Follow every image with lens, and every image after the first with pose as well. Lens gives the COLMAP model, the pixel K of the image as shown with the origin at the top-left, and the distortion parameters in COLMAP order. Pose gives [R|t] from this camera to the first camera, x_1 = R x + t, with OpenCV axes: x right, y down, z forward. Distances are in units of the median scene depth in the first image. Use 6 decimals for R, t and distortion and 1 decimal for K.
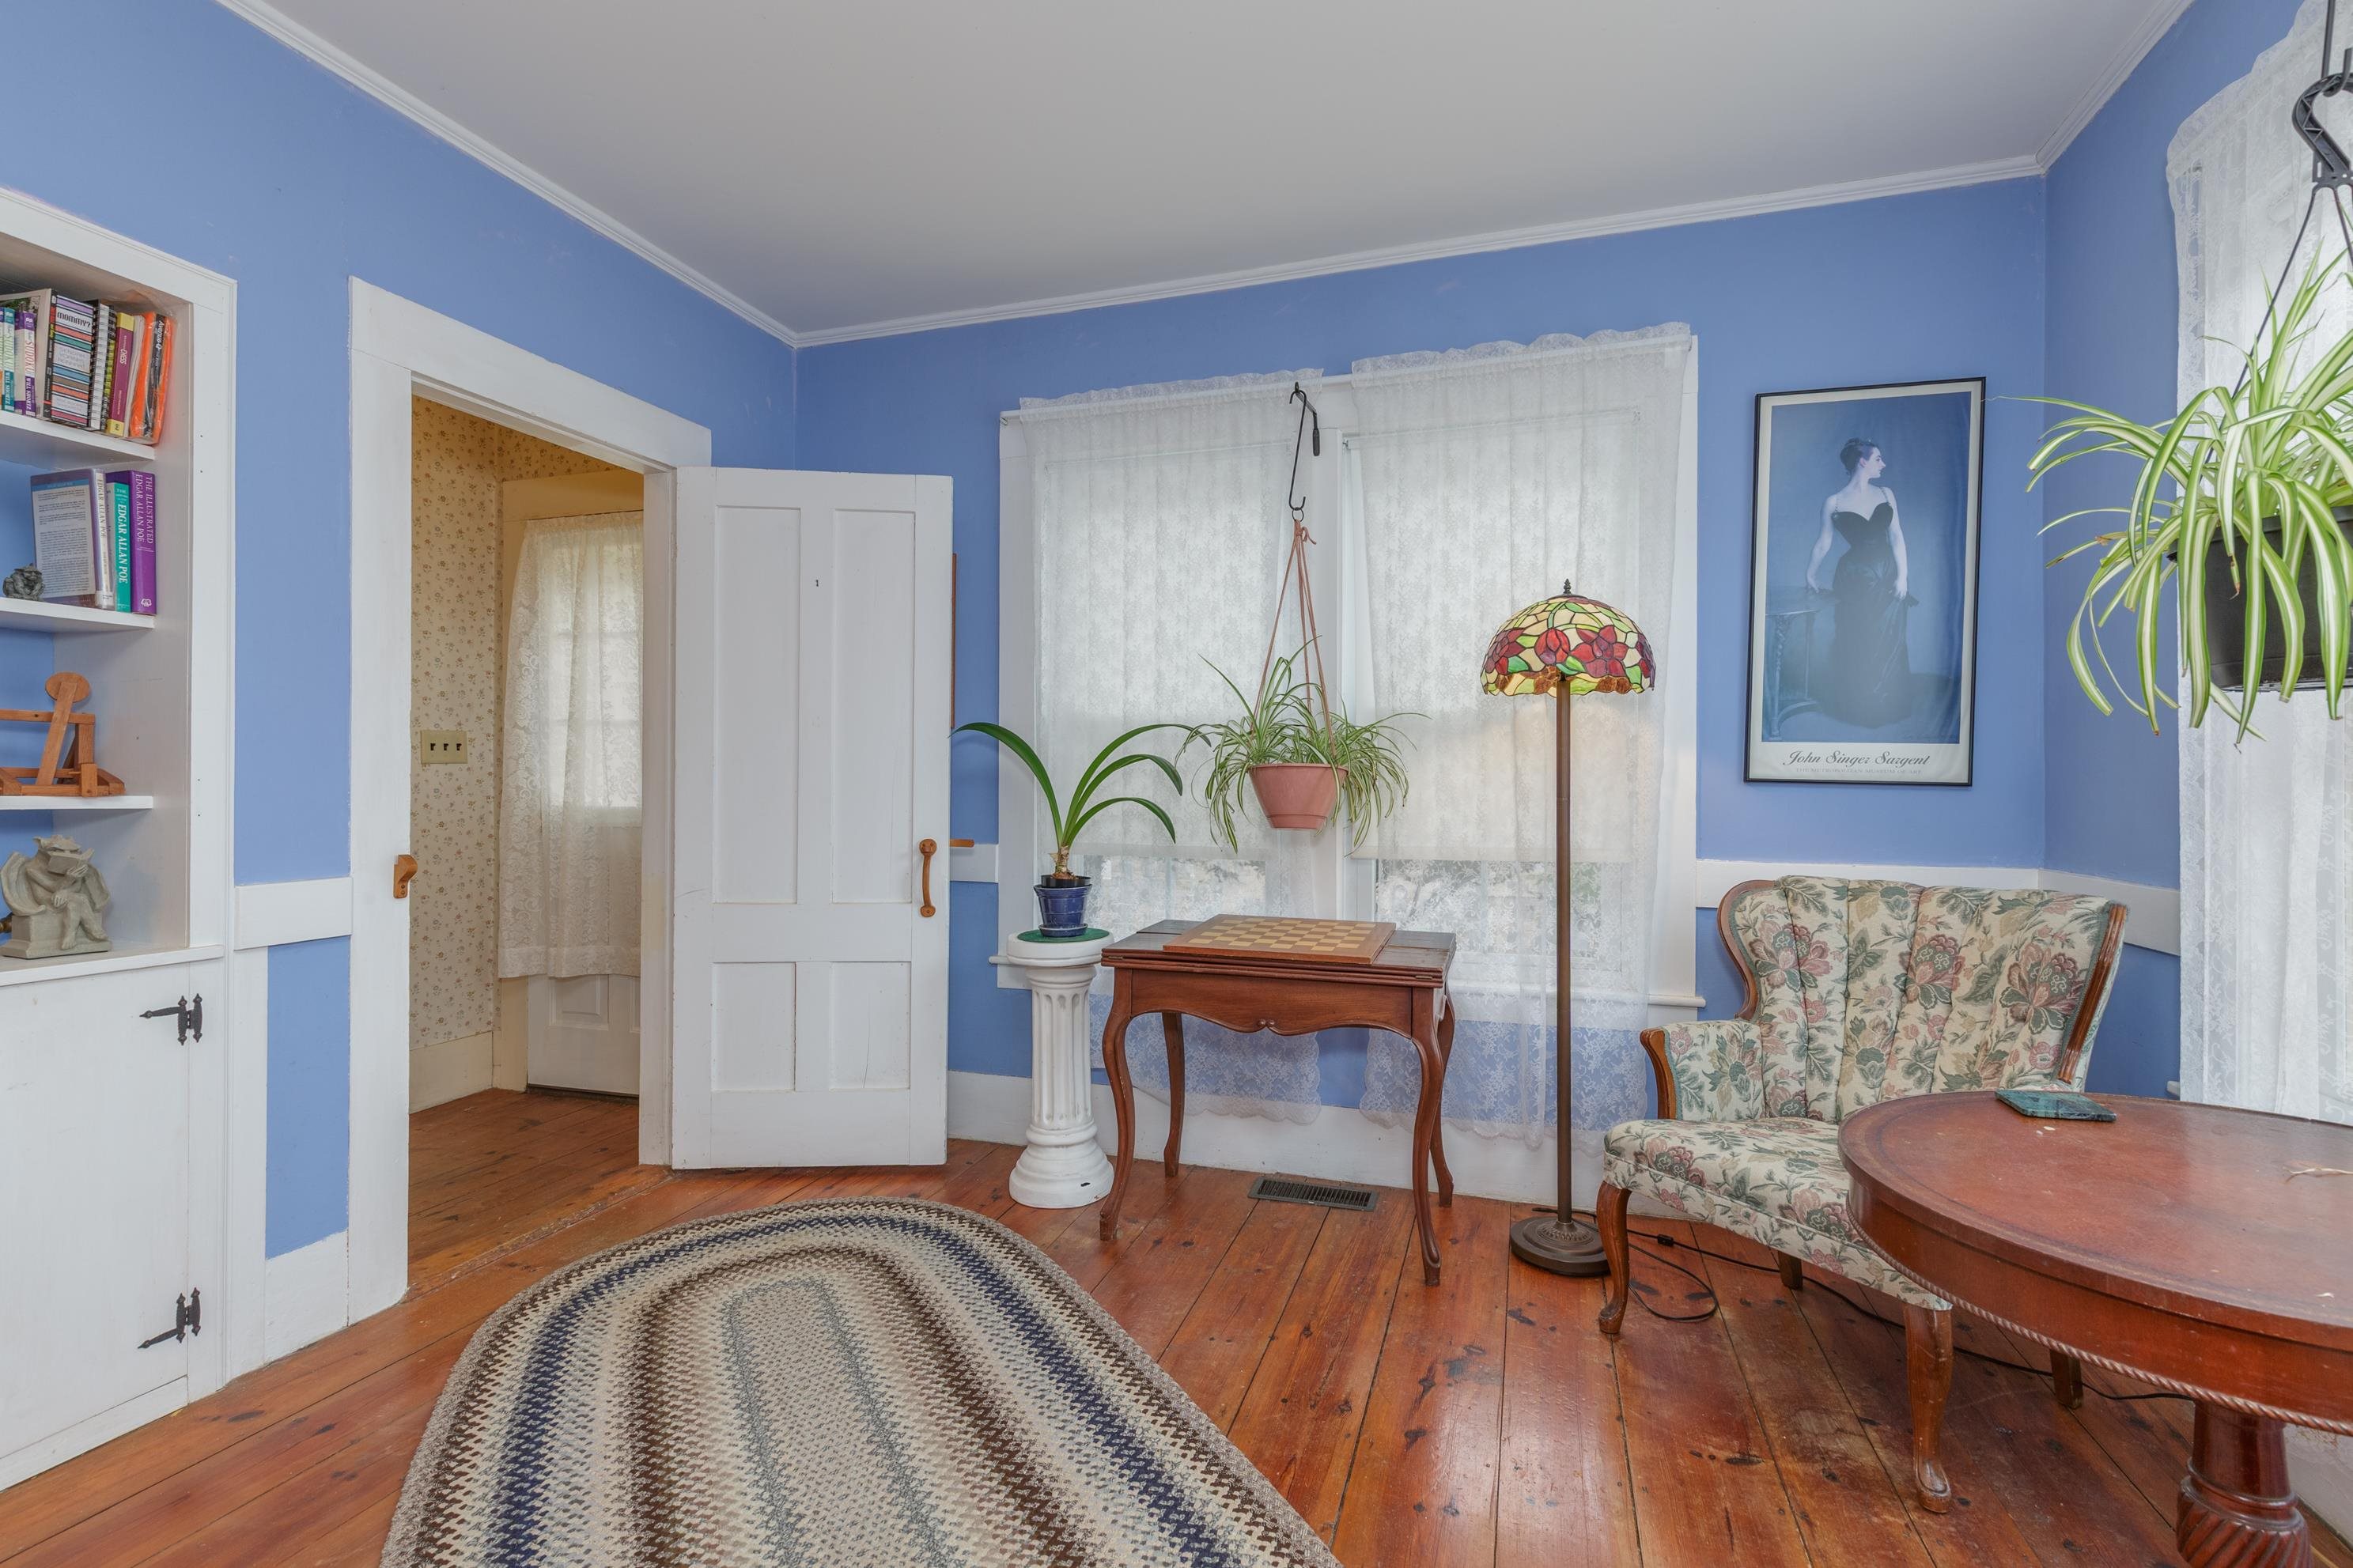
lens RADIAL K [[1045.8, 0, 1188.4], [0, 1045.8, 775.0], [0, 0, 1]] dist [0.002611, -0.000968]
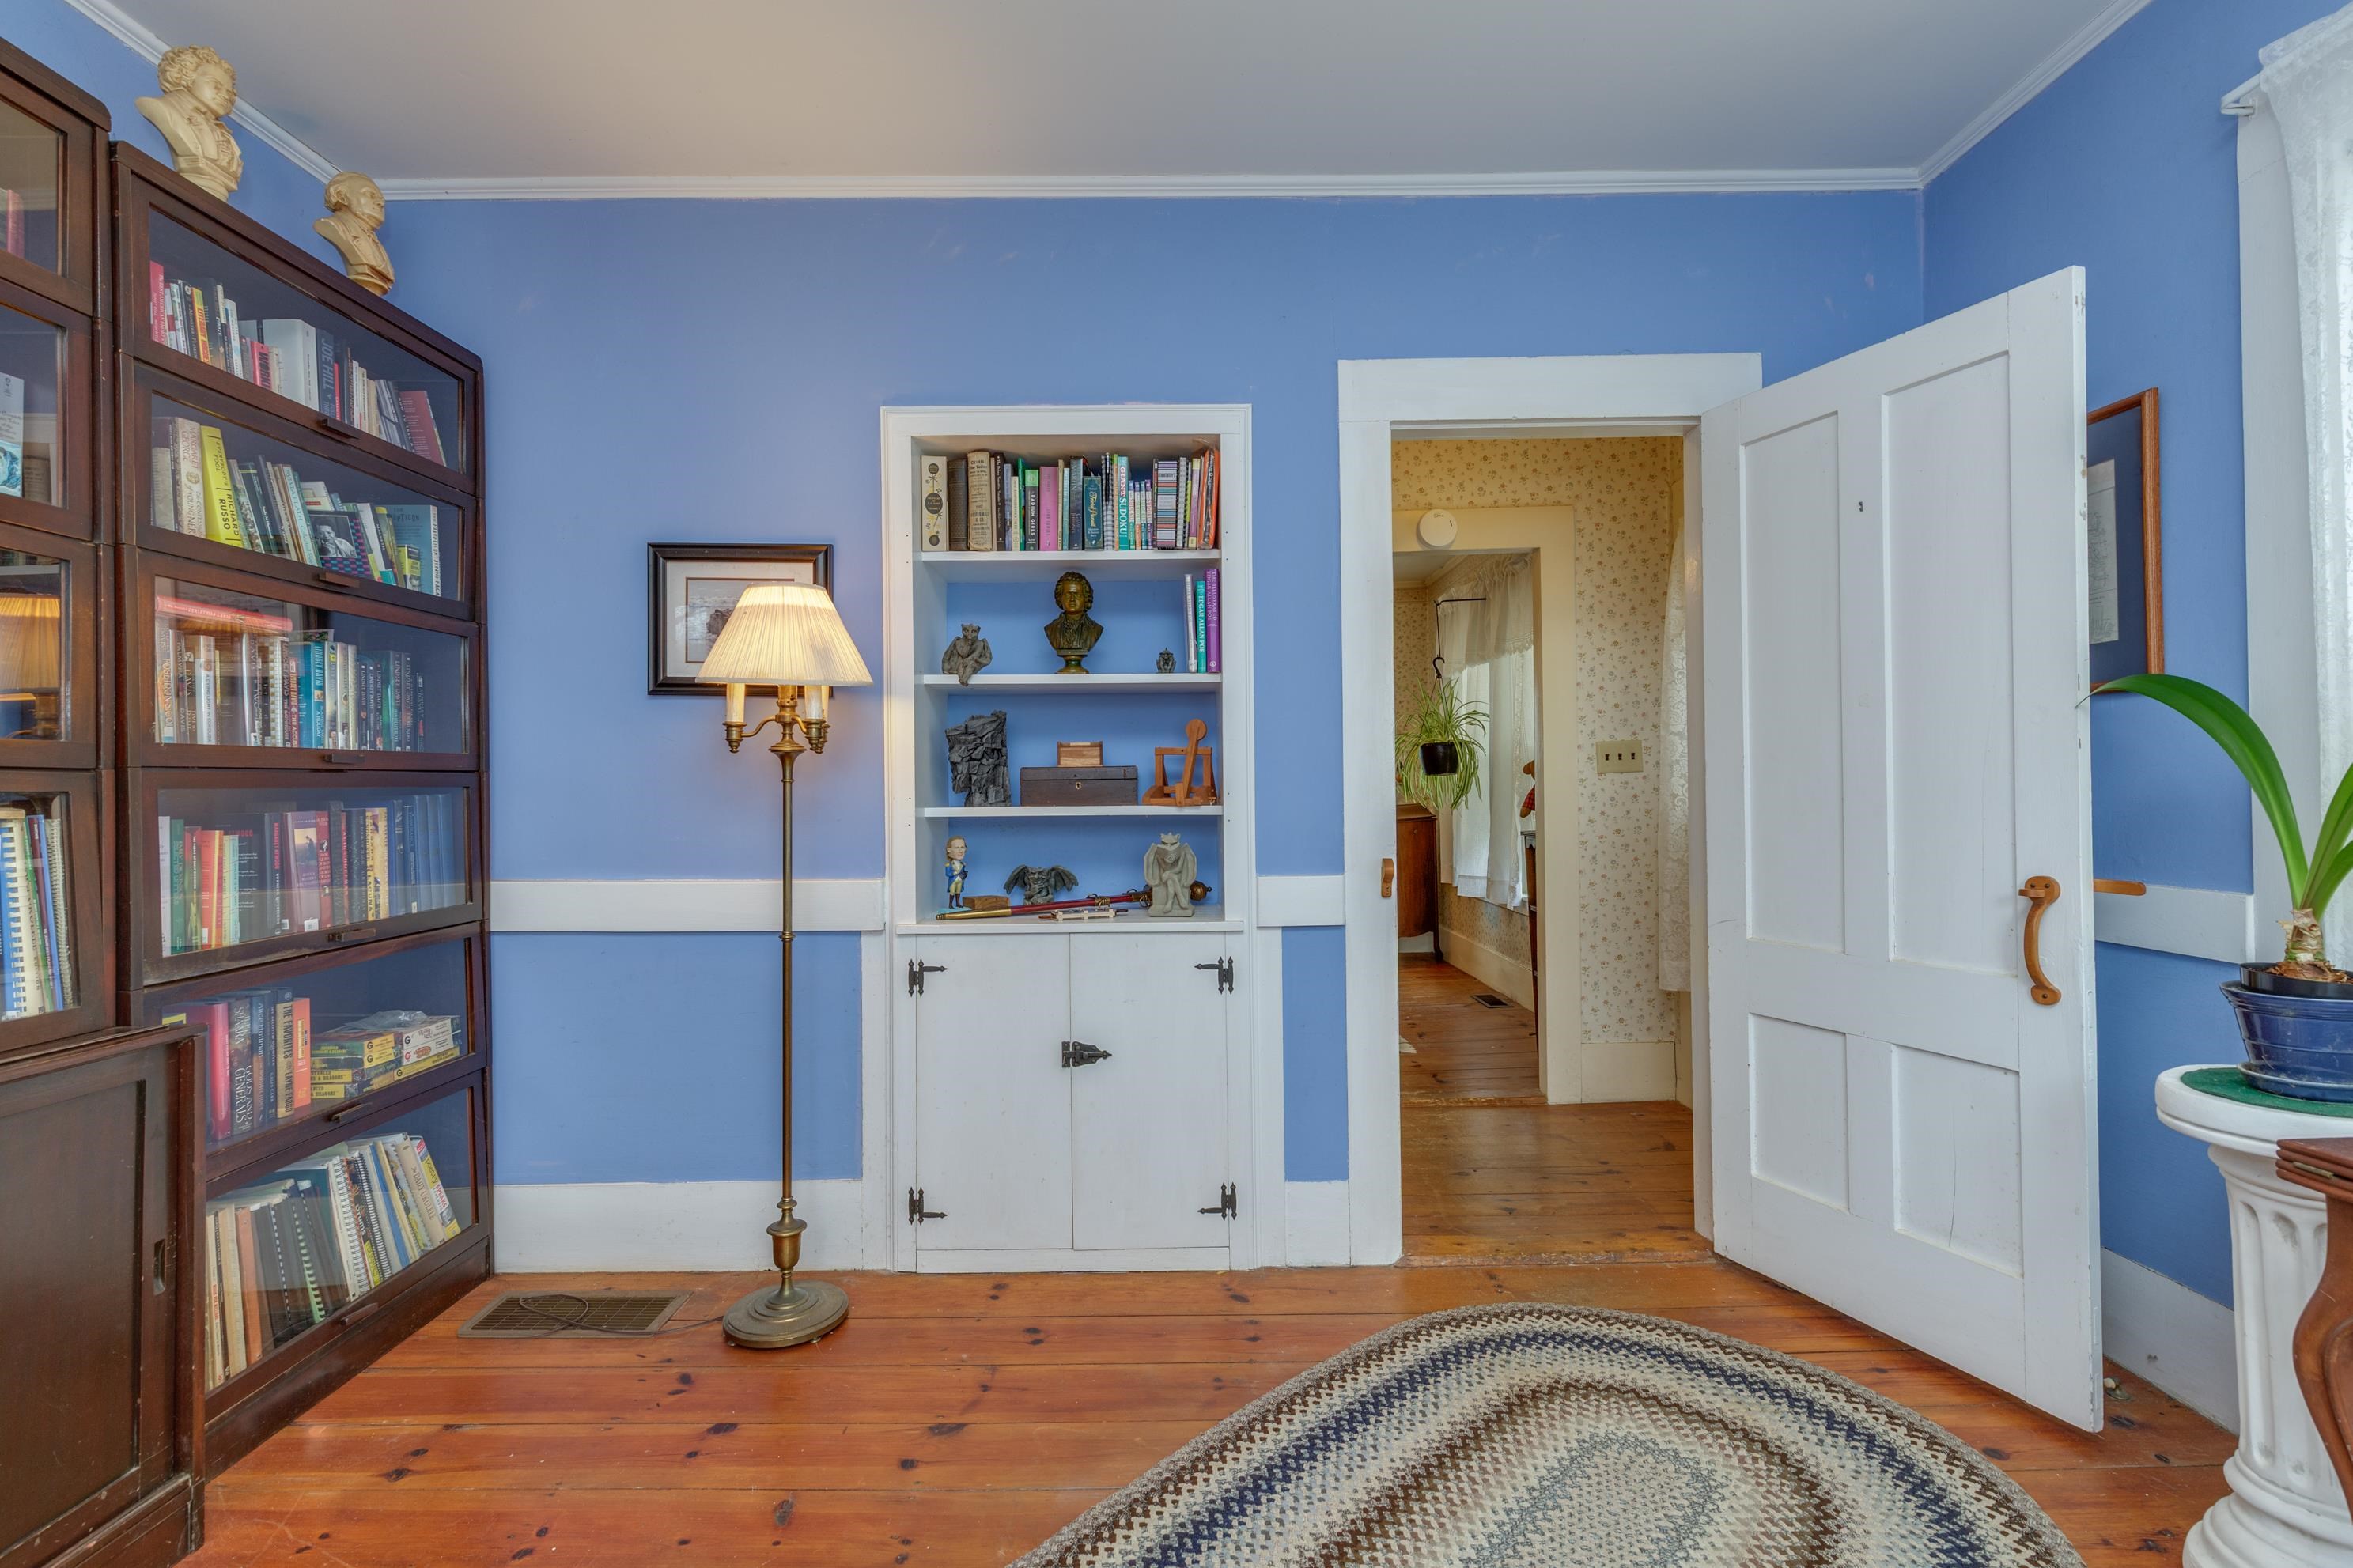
lens RADIAL K [[1045.8, 0, 1188.4], [0, 1045.8, 775.0], [0, 0, 1]] dist [0.002611, -0.000968]
pose [[0.308575, -0.025737, -0.950852, 0.238273], [0.020781, 0.999578, -0.020311, 0.005979], [0.950973, -0.013492, 0.308979, 0.455766]]
